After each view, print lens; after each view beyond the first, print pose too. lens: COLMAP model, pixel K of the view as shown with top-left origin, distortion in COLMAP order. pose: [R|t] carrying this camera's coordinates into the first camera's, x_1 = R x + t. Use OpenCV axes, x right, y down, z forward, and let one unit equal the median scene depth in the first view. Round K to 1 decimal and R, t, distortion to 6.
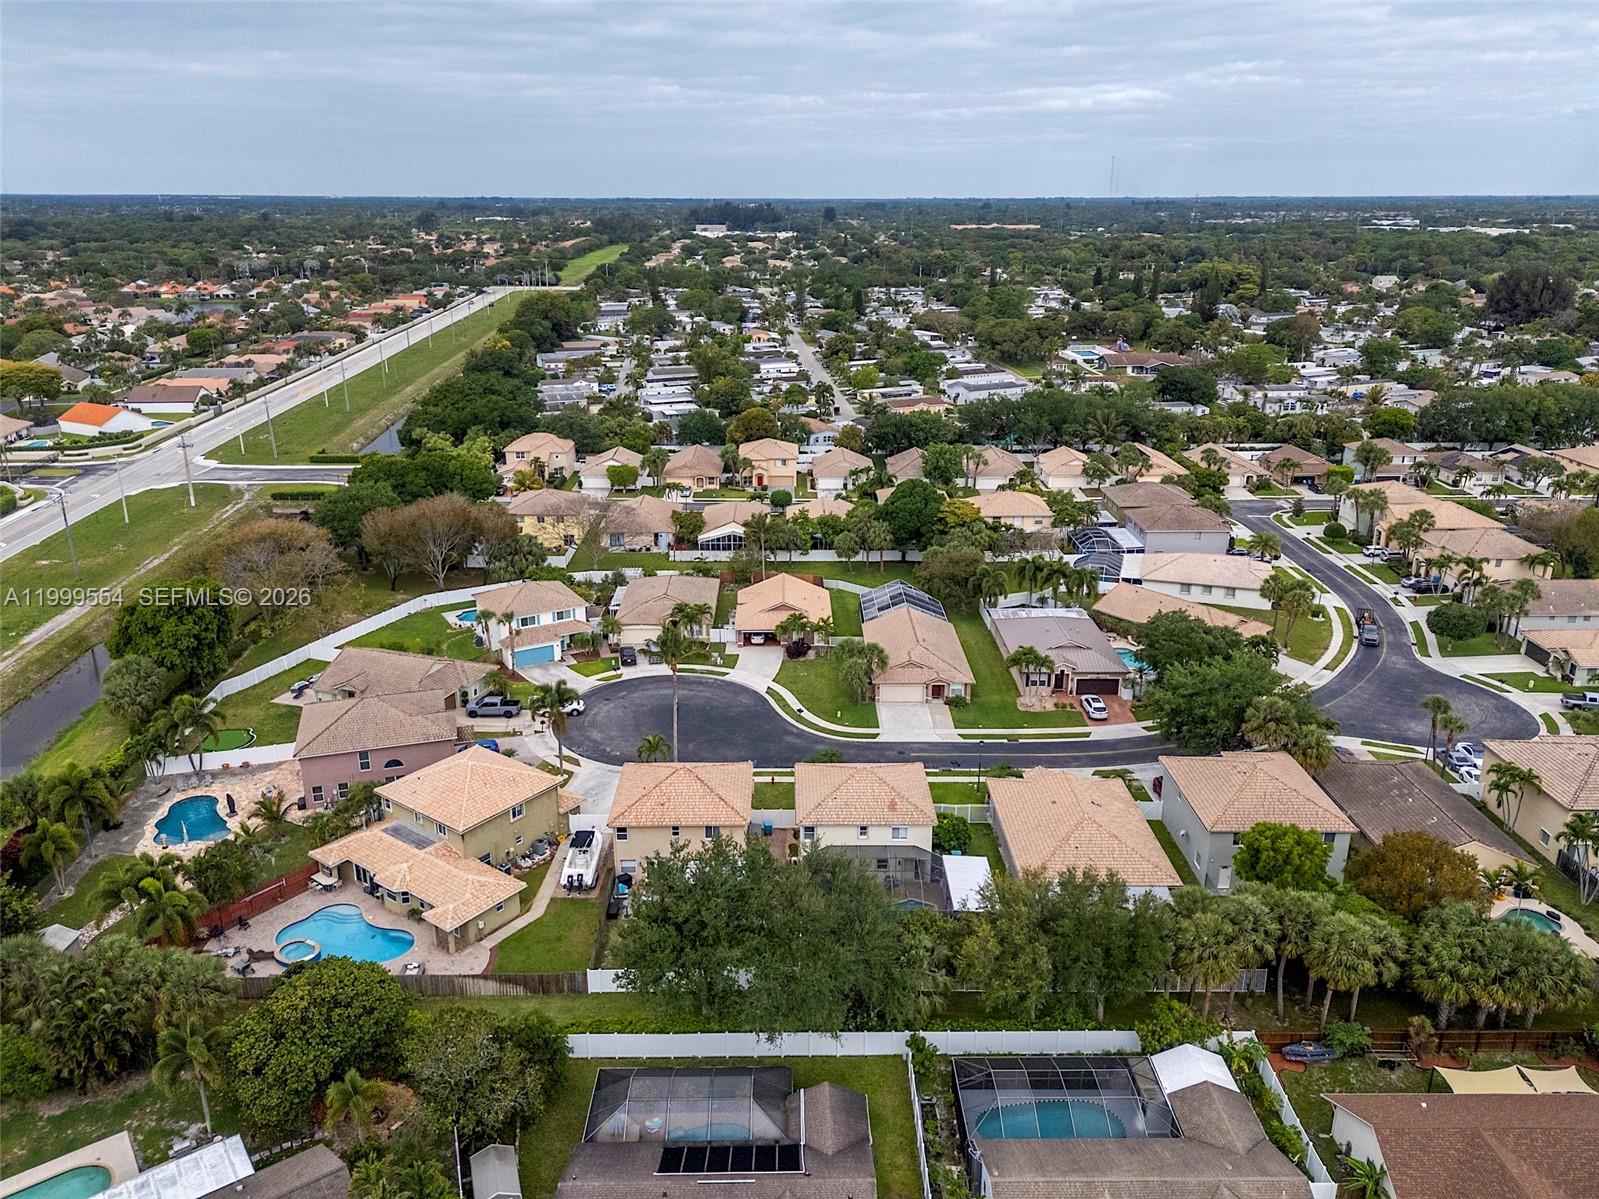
lens RADIAL K [[1171.8, 0, 799.5], [0, 1171.8, 599.5], [0, 0, 1]] dist [0.088374, -0.092140]
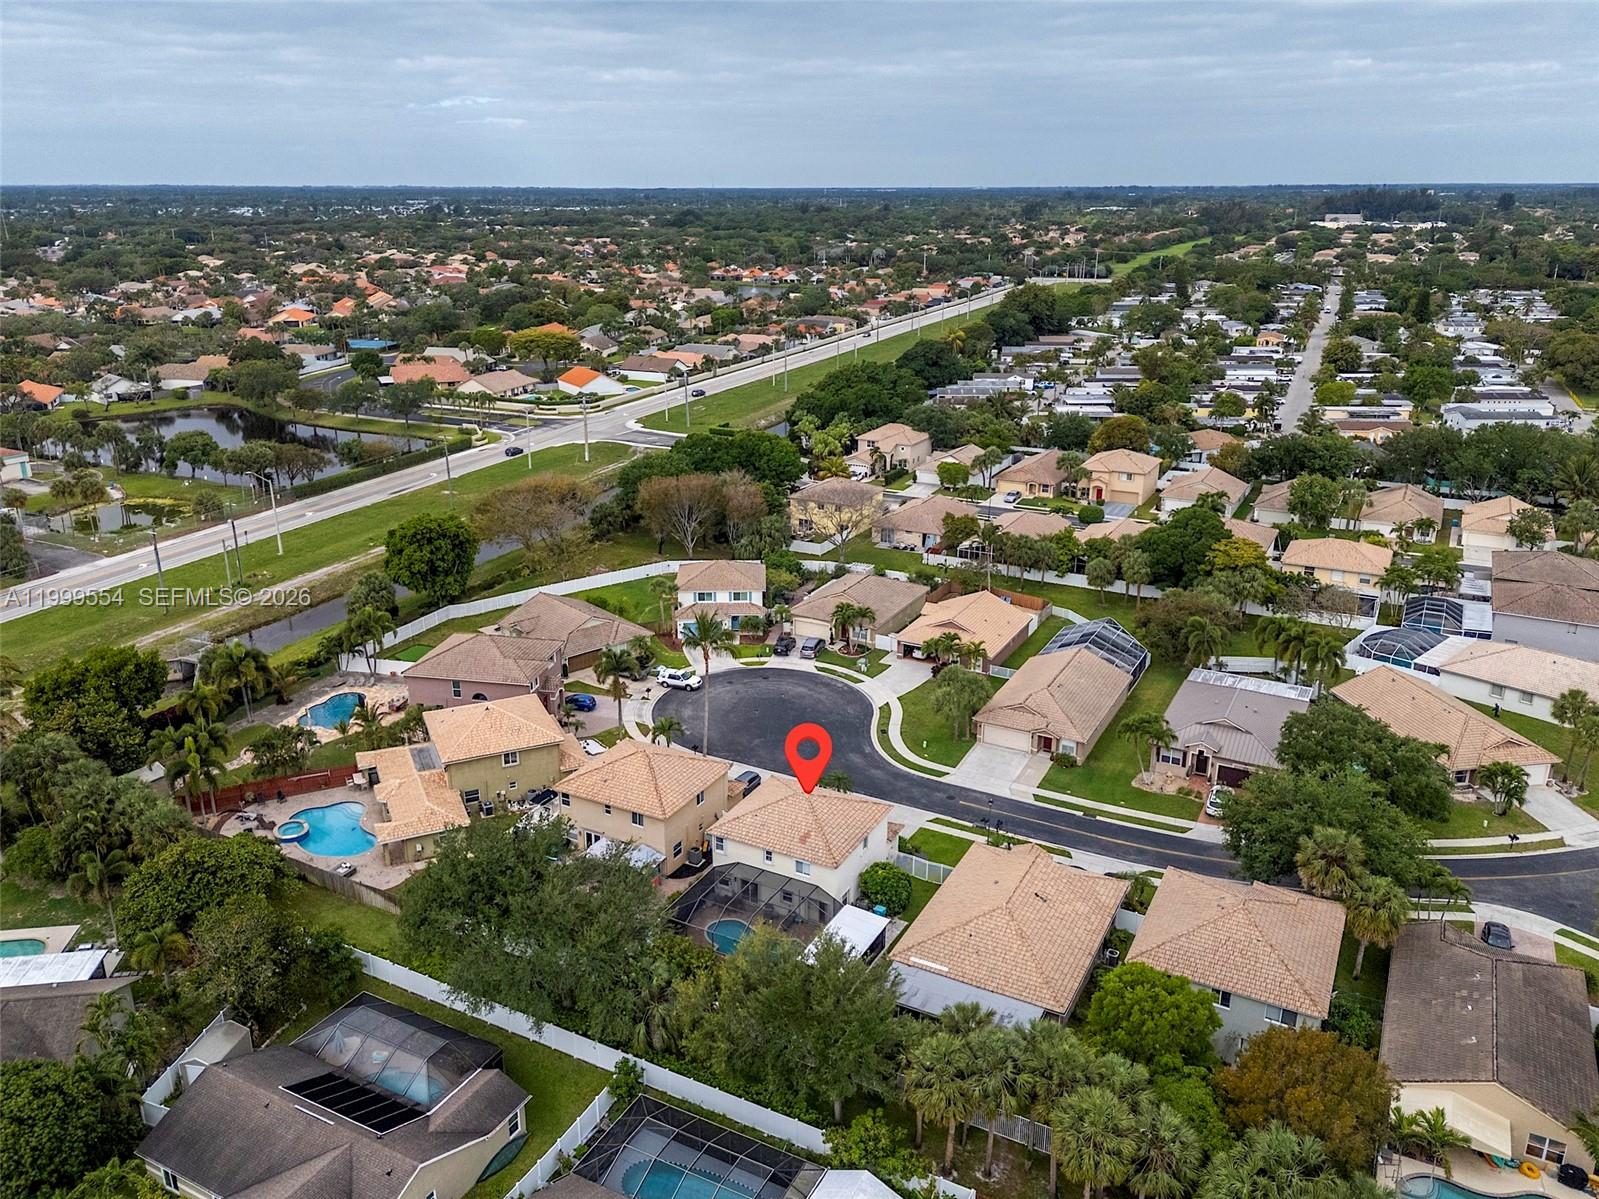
lens RADIAL K [[1202.0, 0, 792.3], [0, 1202.0, 591.3], [0, 0, 1]] dist [0.082398, -0.078101]
pose [[0.875511, 0.152196, -0.458602, 0.283903], [-0.154652, 0.987436, 0.032457, -0.028587], [0.457780, 0.042507, 0.888049, 0.078230]]
